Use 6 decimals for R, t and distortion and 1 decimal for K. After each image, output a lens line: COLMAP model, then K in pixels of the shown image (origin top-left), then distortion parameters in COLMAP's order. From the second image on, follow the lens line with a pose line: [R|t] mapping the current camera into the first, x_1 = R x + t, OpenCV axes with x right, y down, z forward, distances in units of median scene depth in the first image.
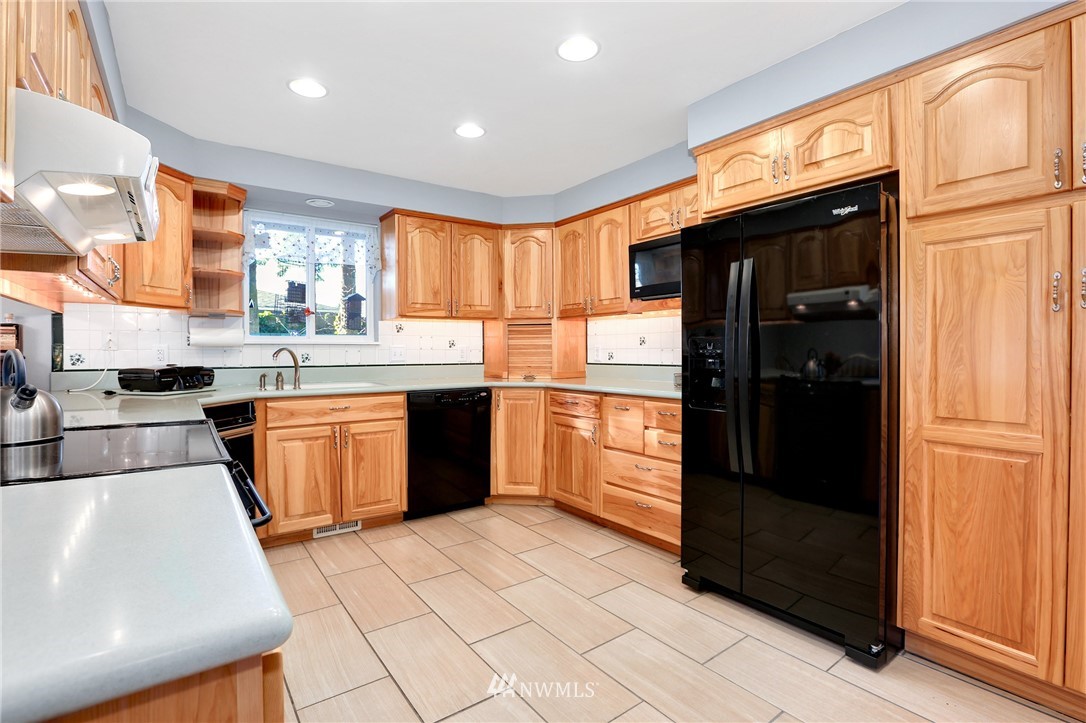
lens RADIAL K [[501.4, 0, 542.1], [0, 501.4, 347.7], [0, 0, 1]] dist [-0.037086, 0.000583]
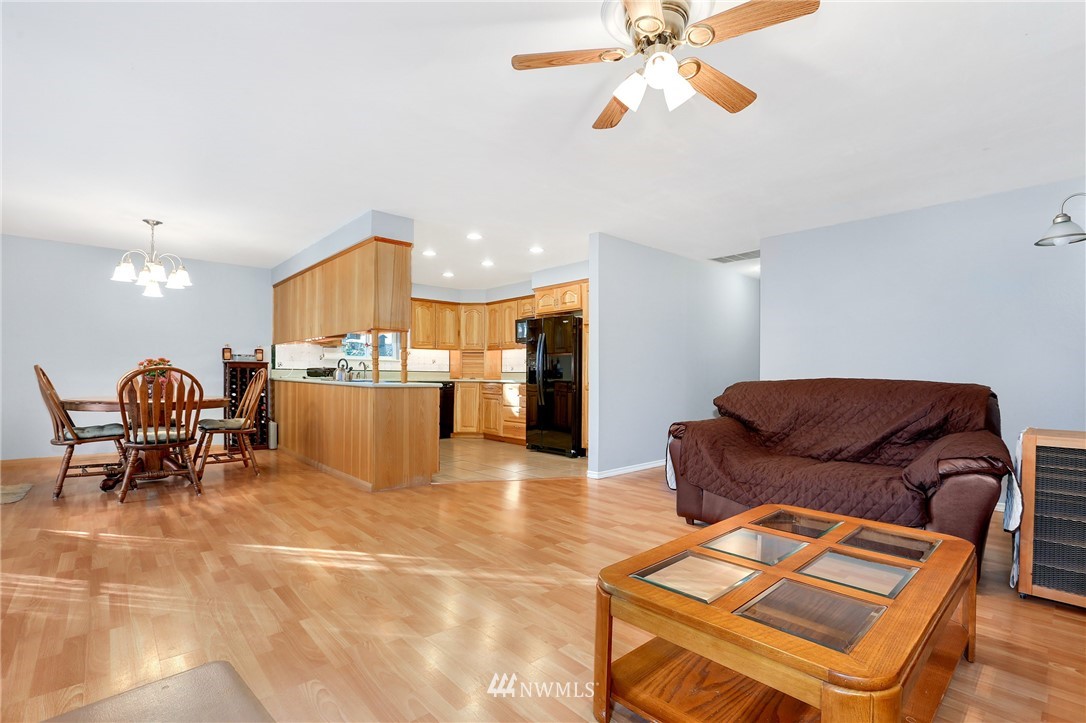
lens RADIAL K [[500.0, 0, 543.0], [0, 500.0, 361.5], [0, 0, 1]] dist [-0.053200, 0.000379]
pose [[0.995048, 0.013306, 0.098505, 0.070661], [-0.011006, 0.999655, -0.023858, 0.042945], [-0.098789, 0.022655, 0.994850, -1.270047]]
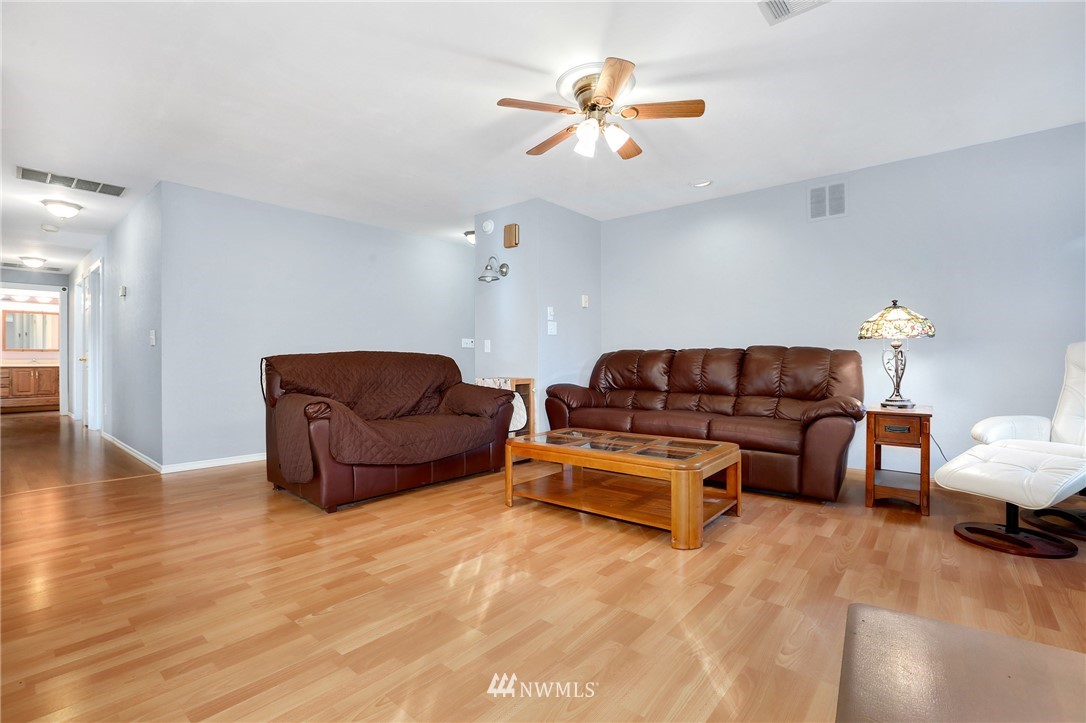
lens RADIAL K [[501.4, 0, 542.1], [0, 501.4, 347.7], [0, 0, 1]] dist [-0.037086, 0.000583]
pose [[-0.226188, 0.023045, 0.973811, -0.490638], [-0.002576, 0.999702, -0.024256, 0.066820], [-0.974080, -0.007995, -0.226061, -0.468443]]
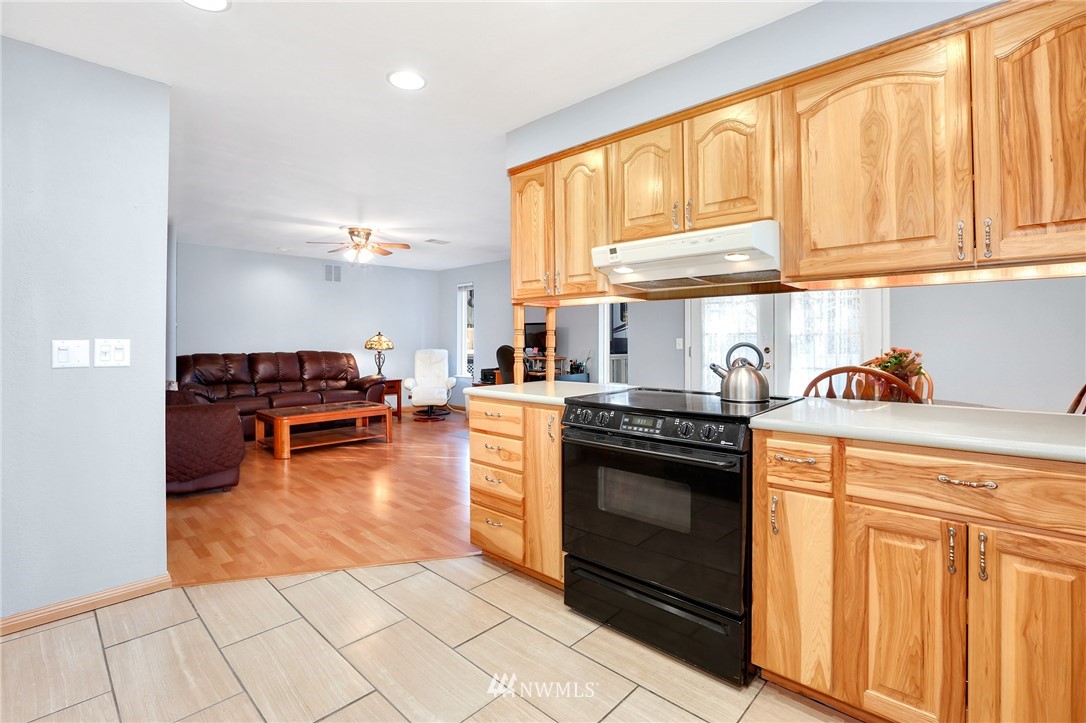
lens RADIAL K [[501.4, 0, 542.1], [0, 501.4, 347.7], [0, 0, 1]] dist [-0.037086, 0.000583]
pose [[-0.985881, 0.004074, -0.167397, -0.060811], [0.002725, 0.999962, 0.008283, 0.002928], [0.167425, 0.007710, -0.985855, 0.947555]]
